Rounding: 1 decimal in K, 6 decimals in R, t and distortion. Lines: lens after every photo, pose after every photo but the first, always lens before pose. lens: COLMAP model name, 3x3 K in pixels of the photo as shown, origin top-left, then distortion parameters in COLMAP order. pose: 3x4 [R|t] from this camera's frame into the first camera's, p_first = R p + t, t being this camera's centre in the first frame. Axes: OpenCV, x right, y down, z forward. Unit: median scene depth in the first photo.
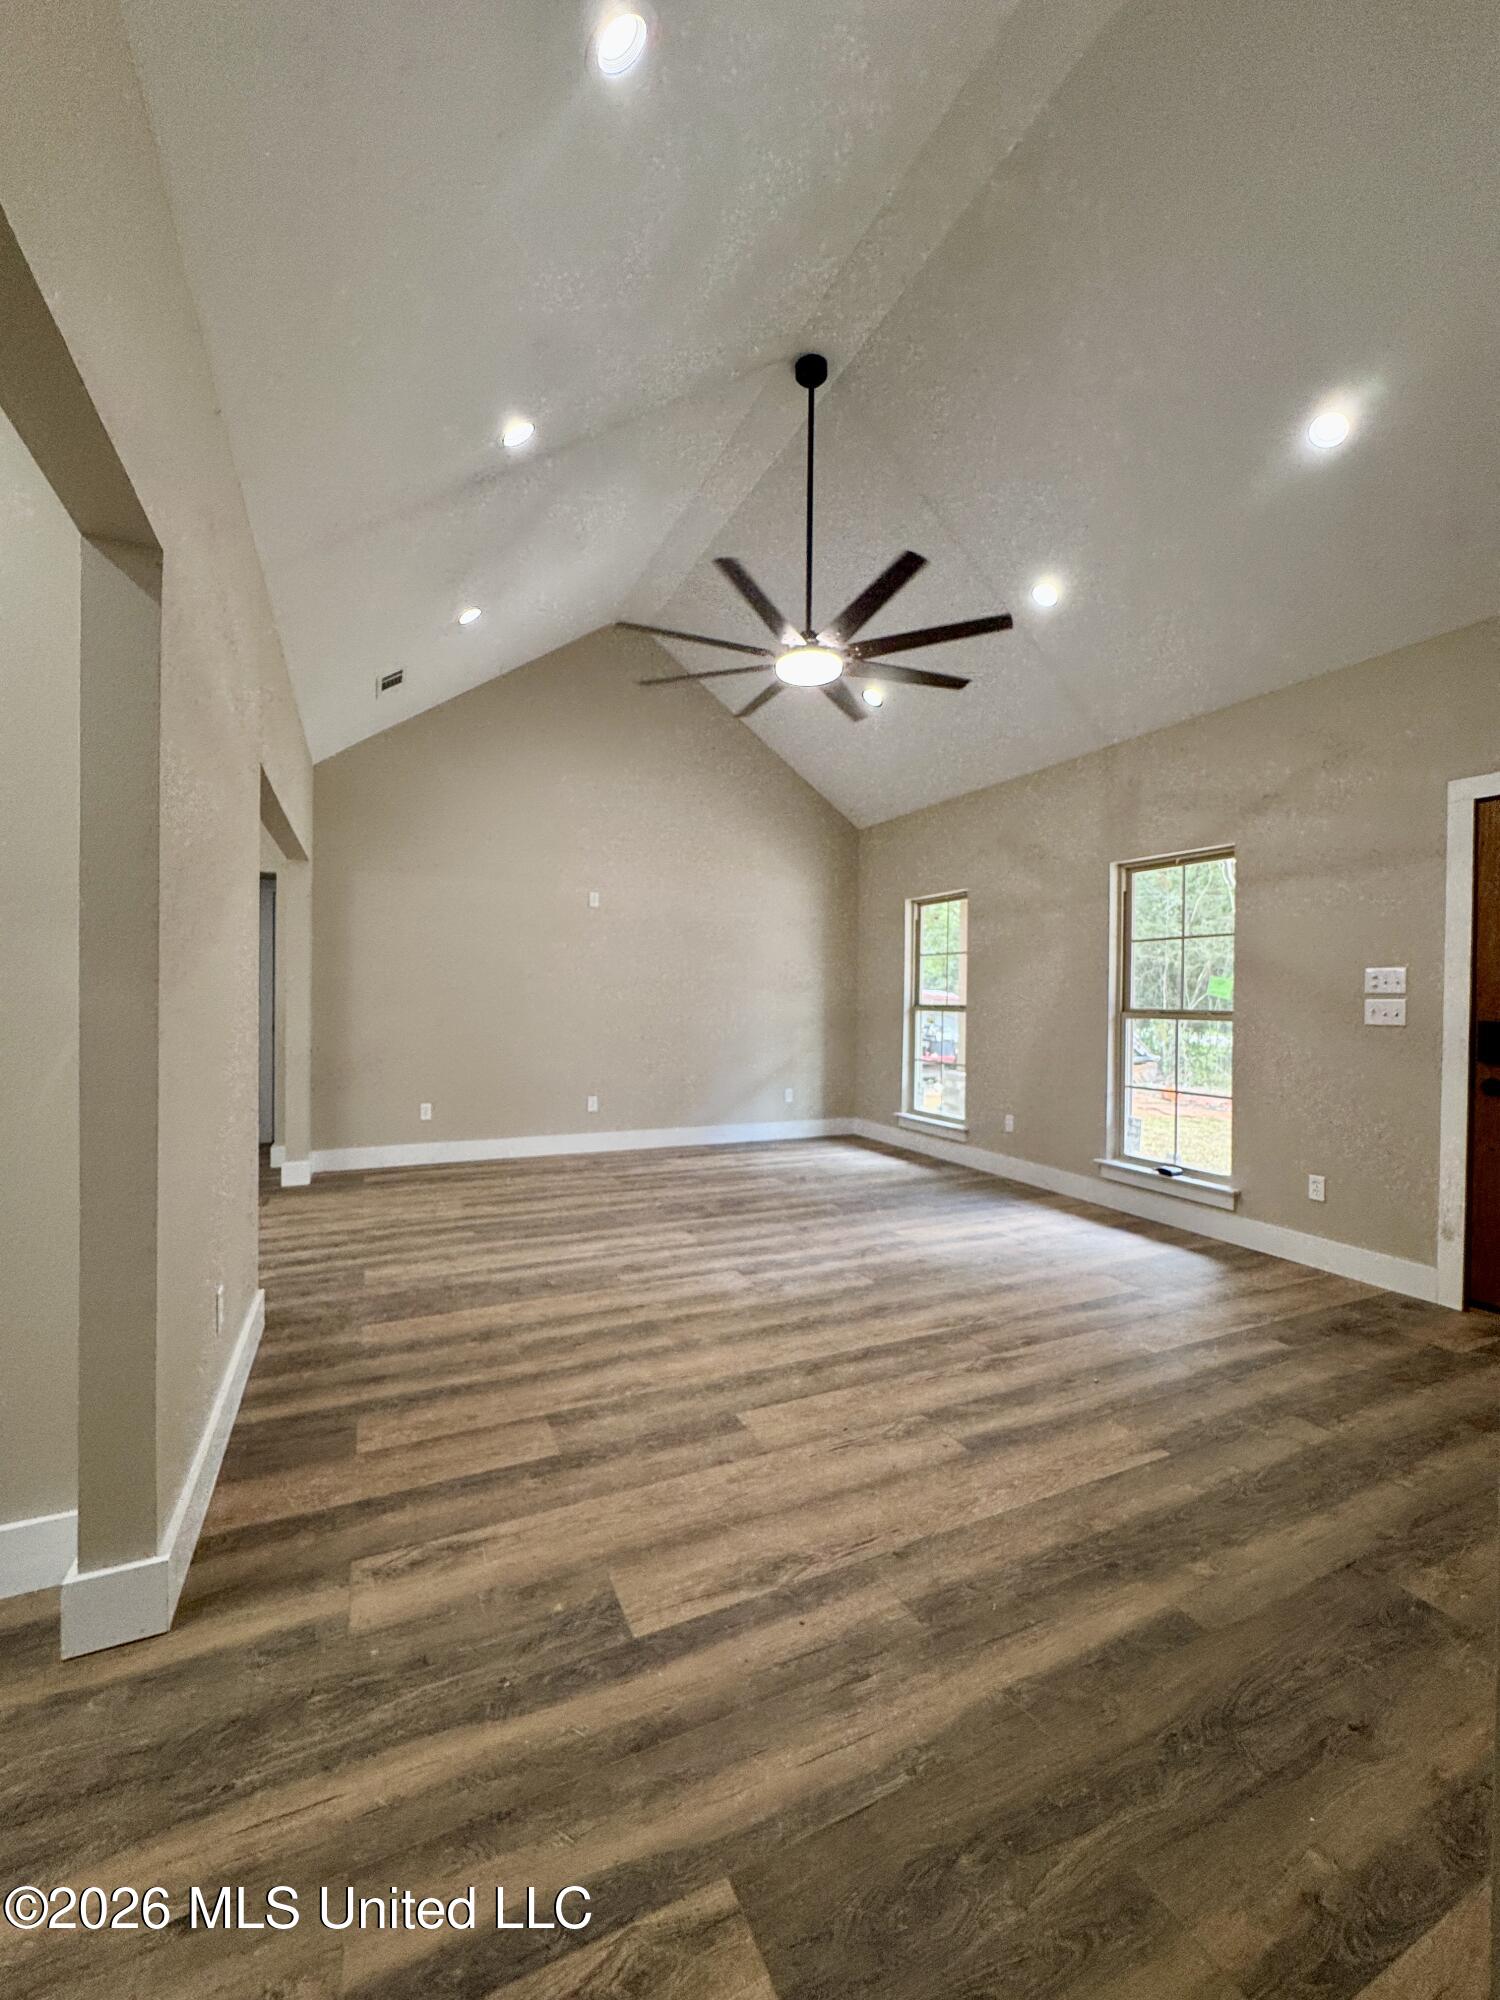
lens RADIAL K [[809.0, 0, 750.0], [0, 809.0, 1000.0], [0, 0, 1]] dist [-0.000058, -0.000529]
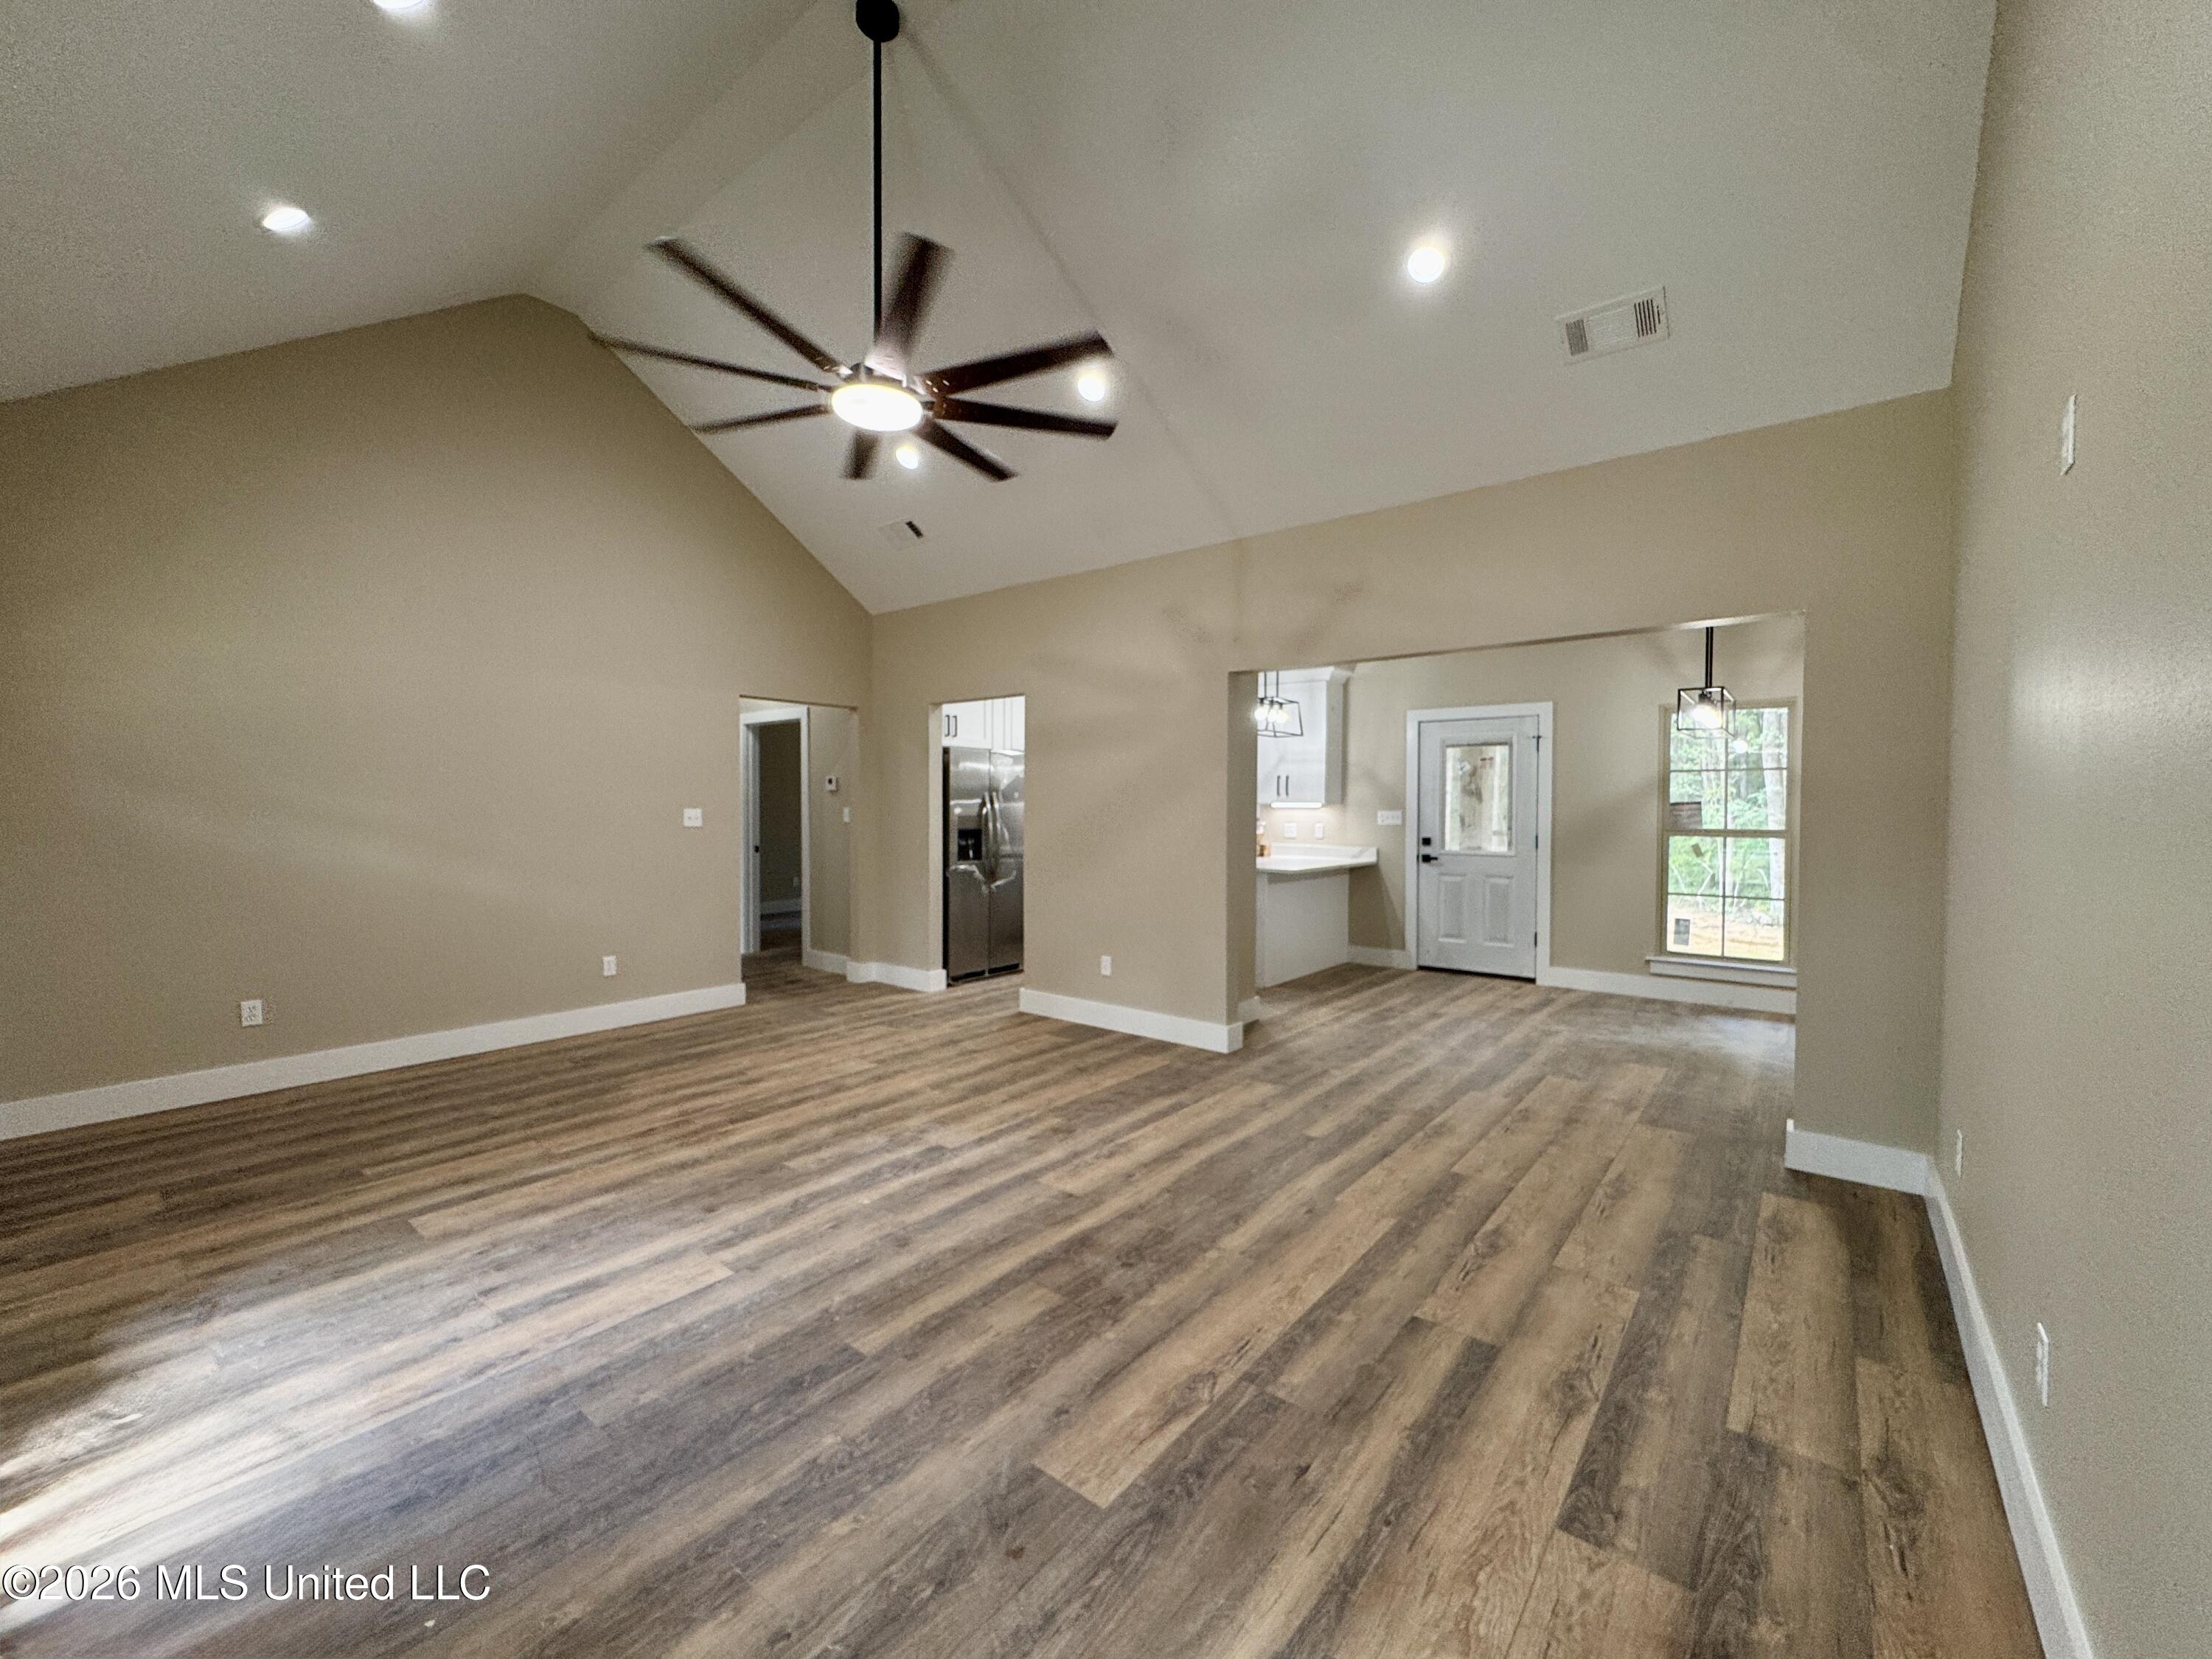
lens RADIAL K [[894.8, 0, 1101.0], [0, 894.8, 823.7], [0, 0, 1]] dist [-0.000058, -0.000529]
pose [[-0.902690, -0.003464, -0.430277, 0.254482], [-0.015124, 0.999605, 0.023681, -0.039227], [0.430025, 0.027884, -0.902386, 1.947564]]
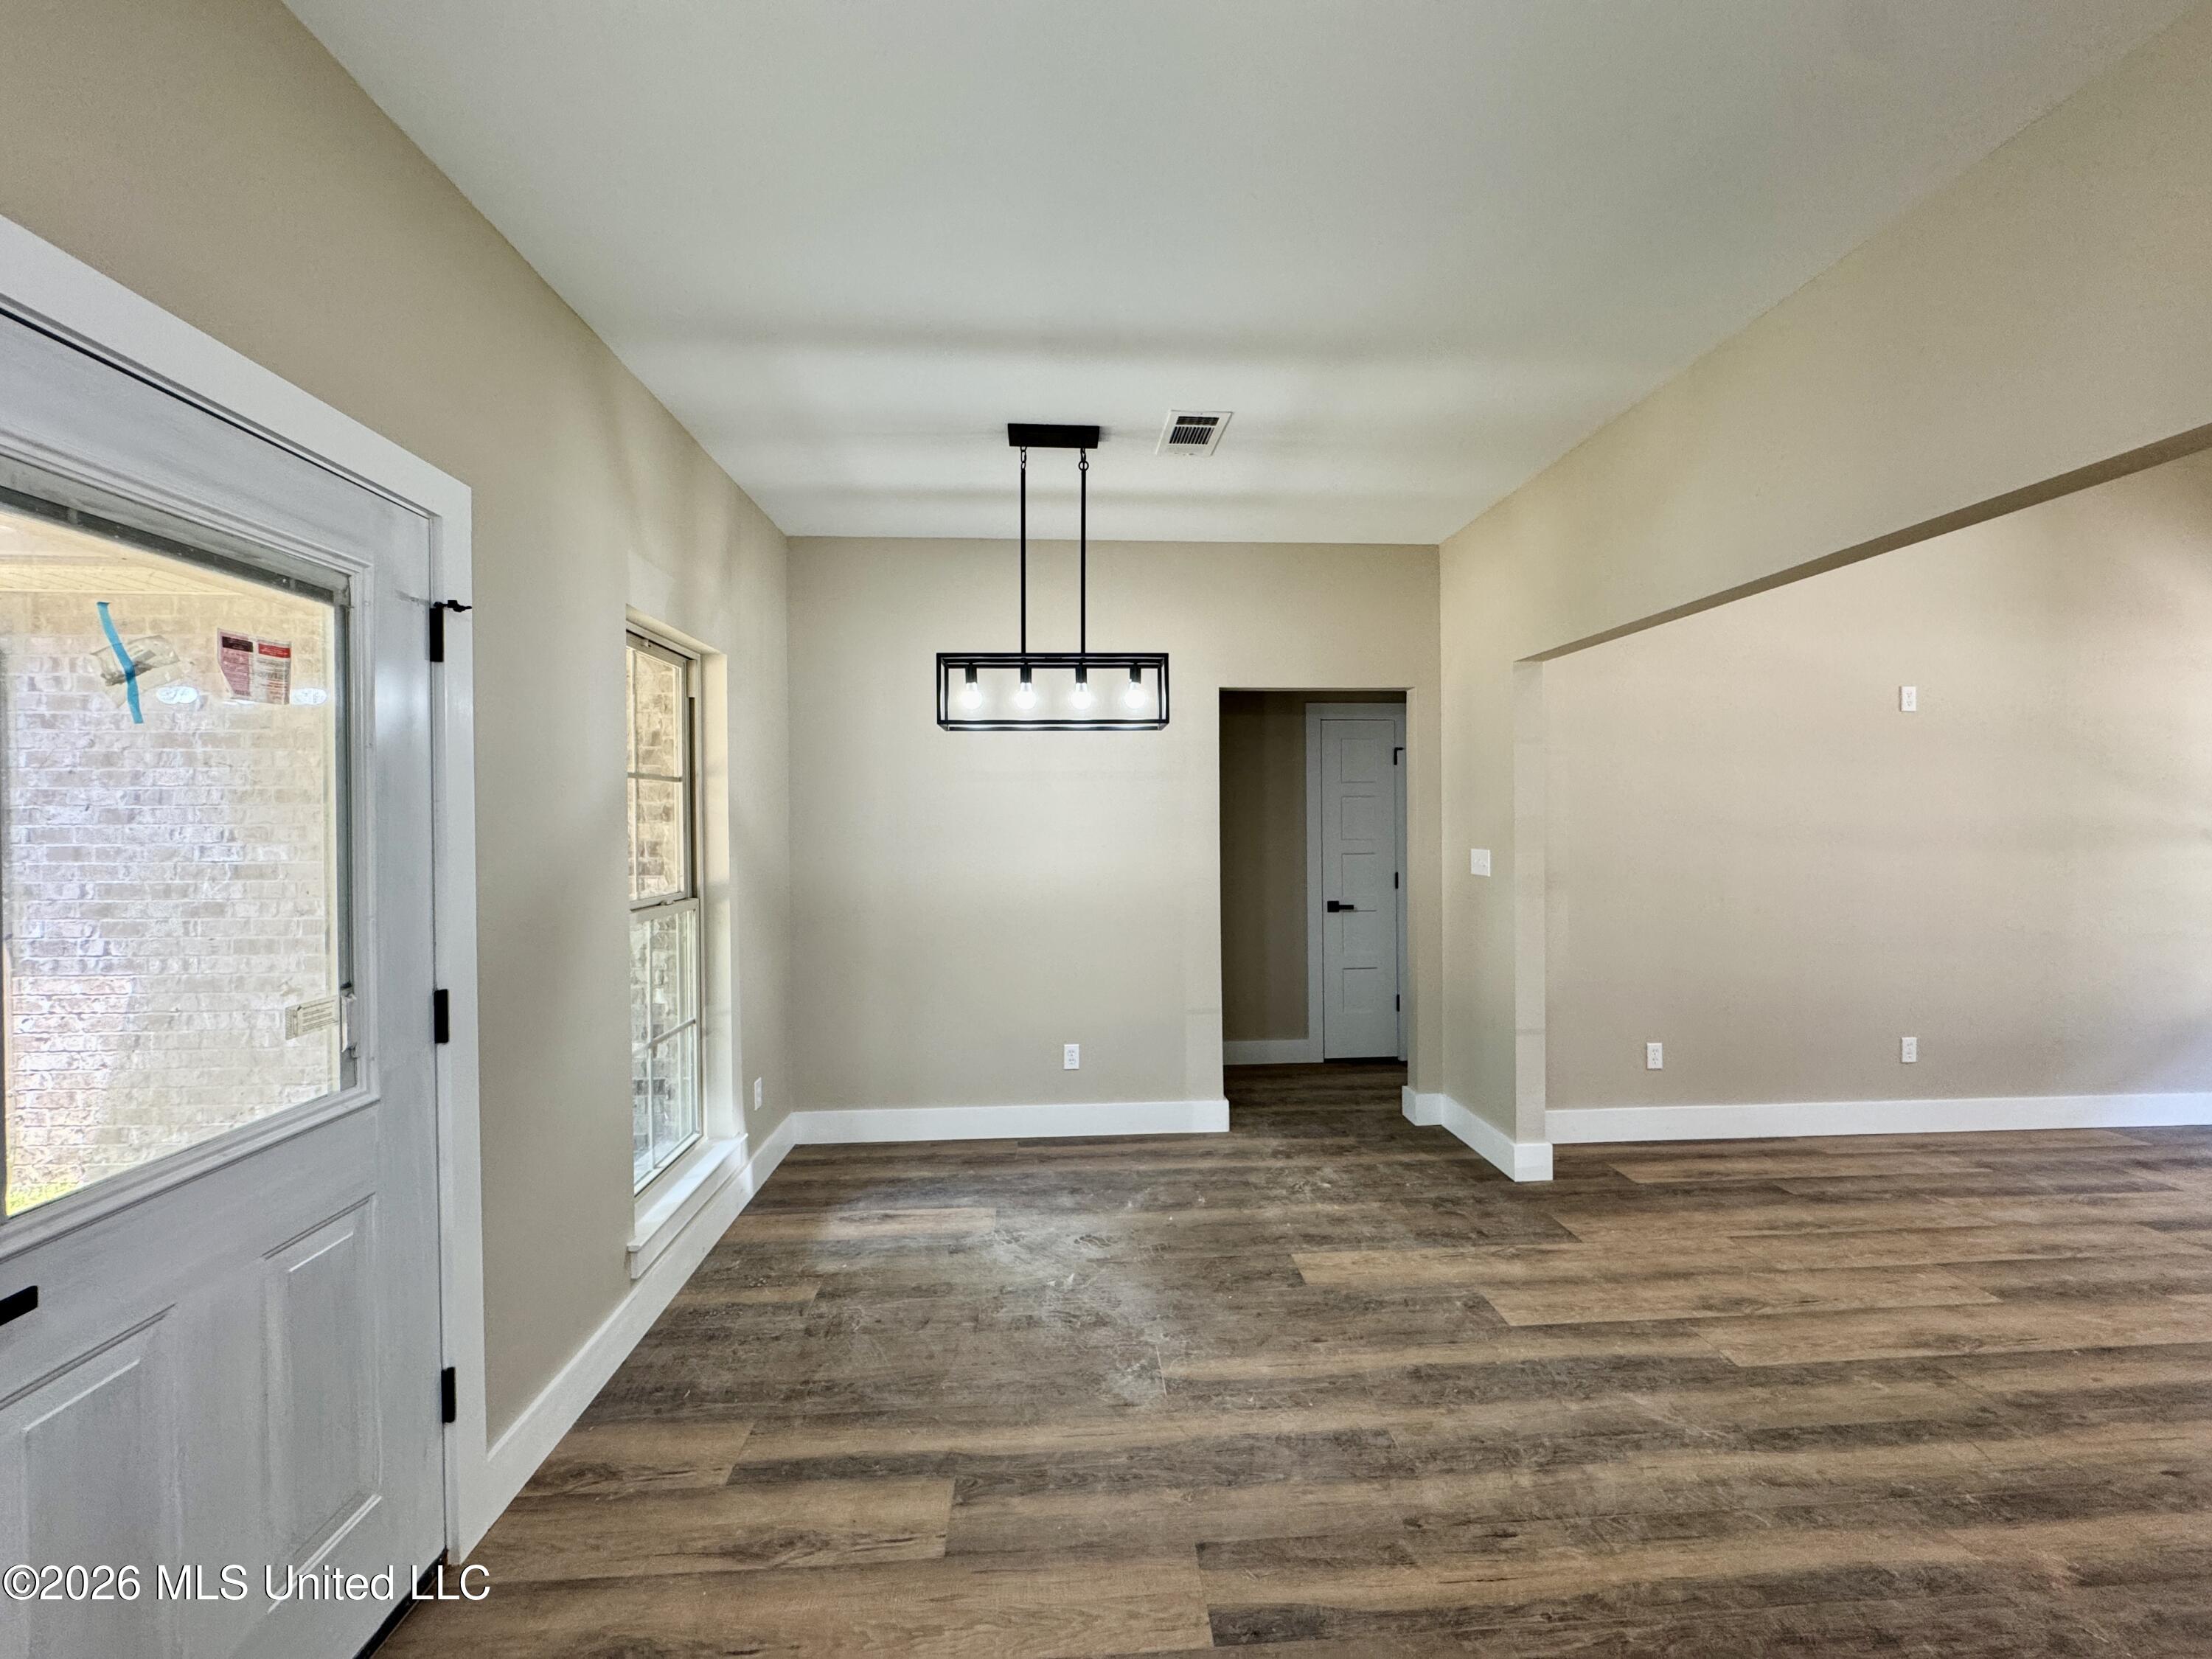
lens RADIAL K [[894.8, 0, 1101.0], [0, 894.8, 823.7], [0, 0, 1]] dist [-0.000058, -0.000529]
pose [[0.930041, -0.013413, -0.367212, -0.871098], [0.012736, 0.999910, -0.004265, -0.065807], [0.367236, -0.000710, 0.930127, 0.342670]]
